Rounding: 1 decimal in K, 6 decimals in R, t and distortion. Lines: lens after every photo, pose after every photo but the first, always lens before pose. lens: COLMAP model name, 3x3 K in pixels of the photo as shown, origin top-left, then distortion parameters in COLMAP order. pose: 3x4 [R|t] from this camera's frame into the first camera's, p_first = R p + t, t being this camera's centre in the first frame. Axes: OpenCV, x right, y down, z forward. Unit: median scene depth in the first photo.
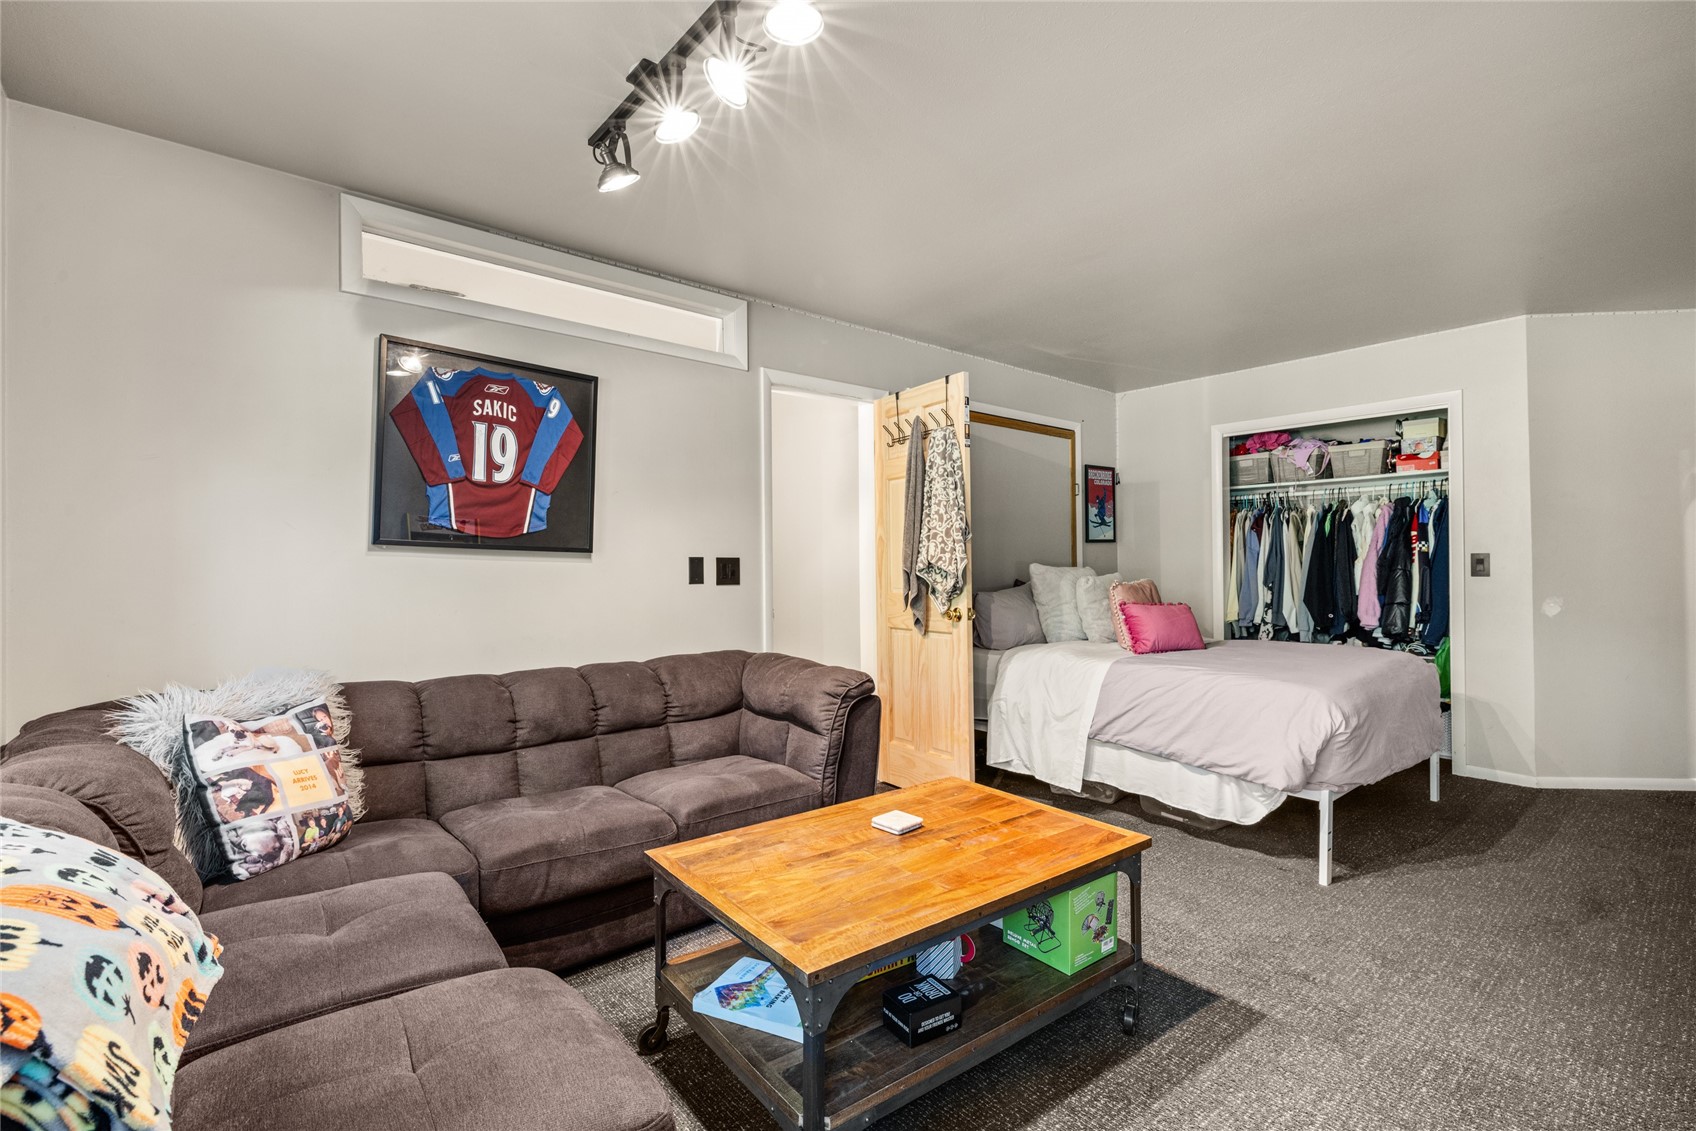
lens RADIAL K [[747.1, 0, 850.0], [0, 747.1, 559.2], [0, 0, 1]] dist [-0.004348, 0.000155]
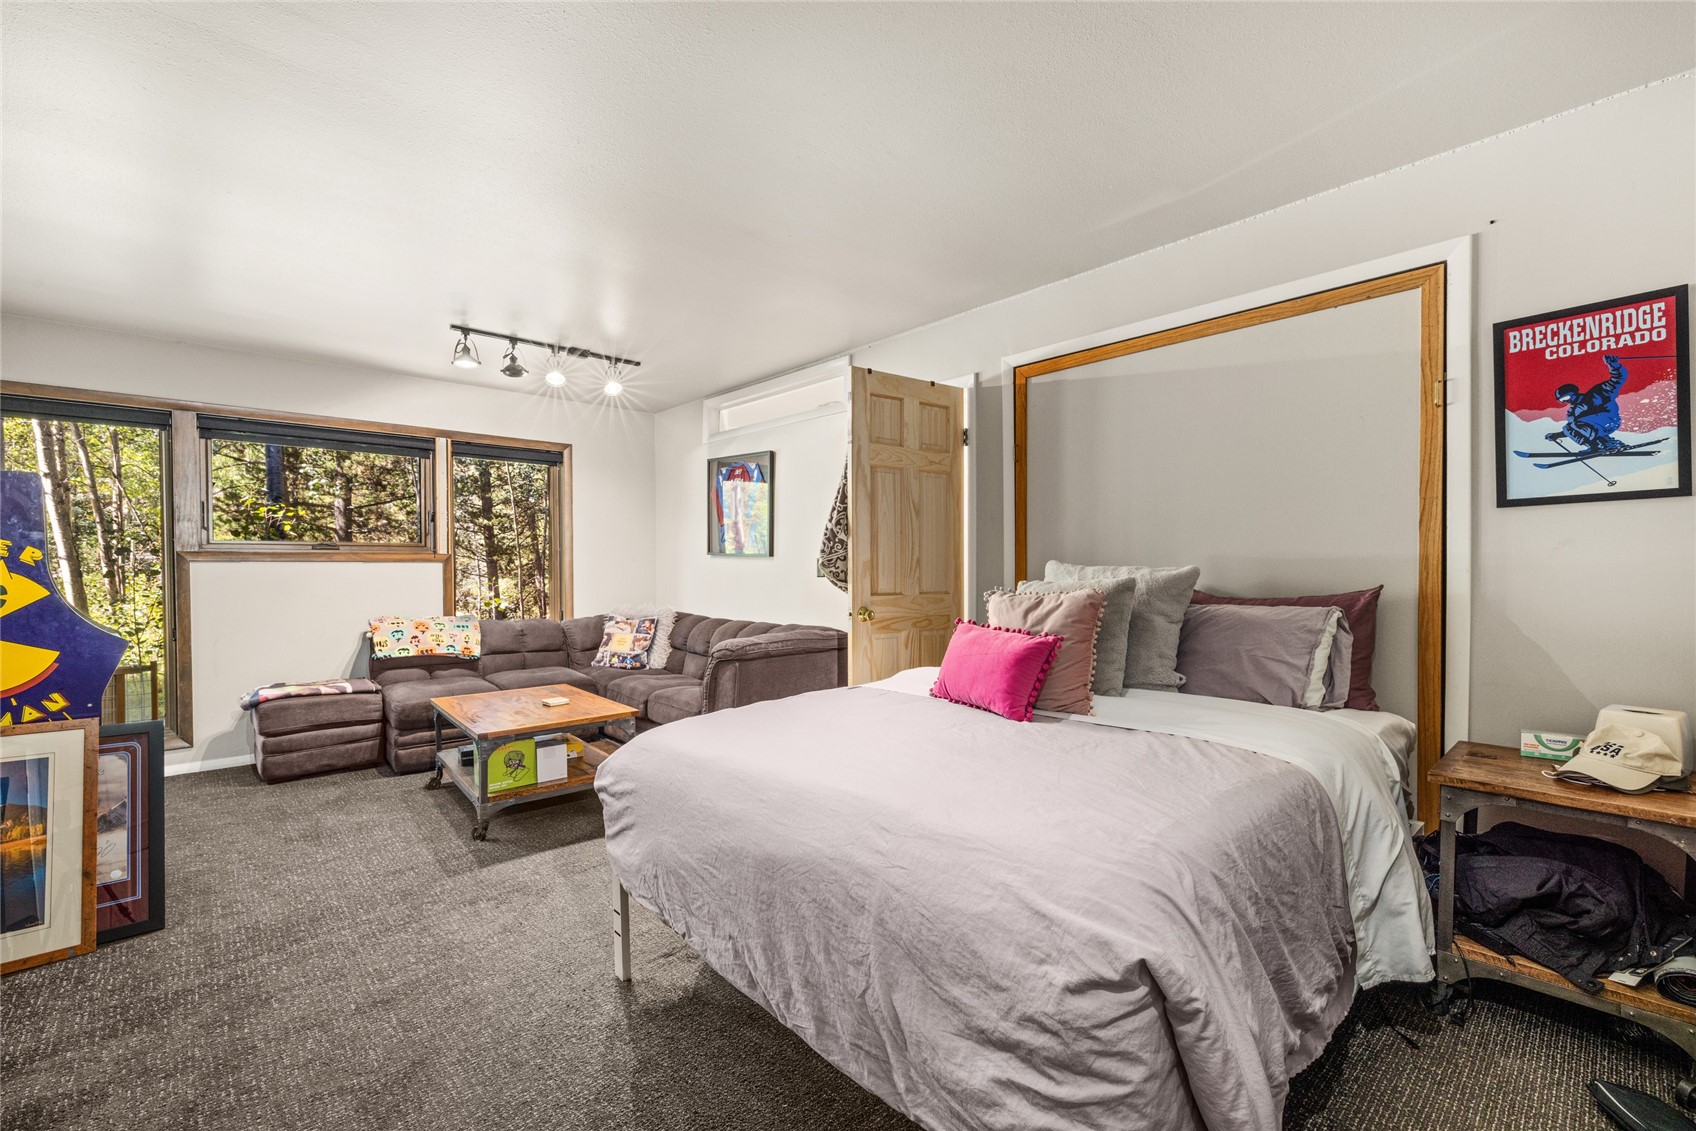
lens RADIAL K [[709.6, 0, 848.0], [0, 709.6, 565.5], [0, 0, 1]] dist [0.001380, 0.000519]
pose [[0.054775, 0.003976, -0.998491, 0.712910], [0.014570, 0.999882, 0.004781, 0.003934], [0.998392, -0.014810, 0.054711, 0.616777]]
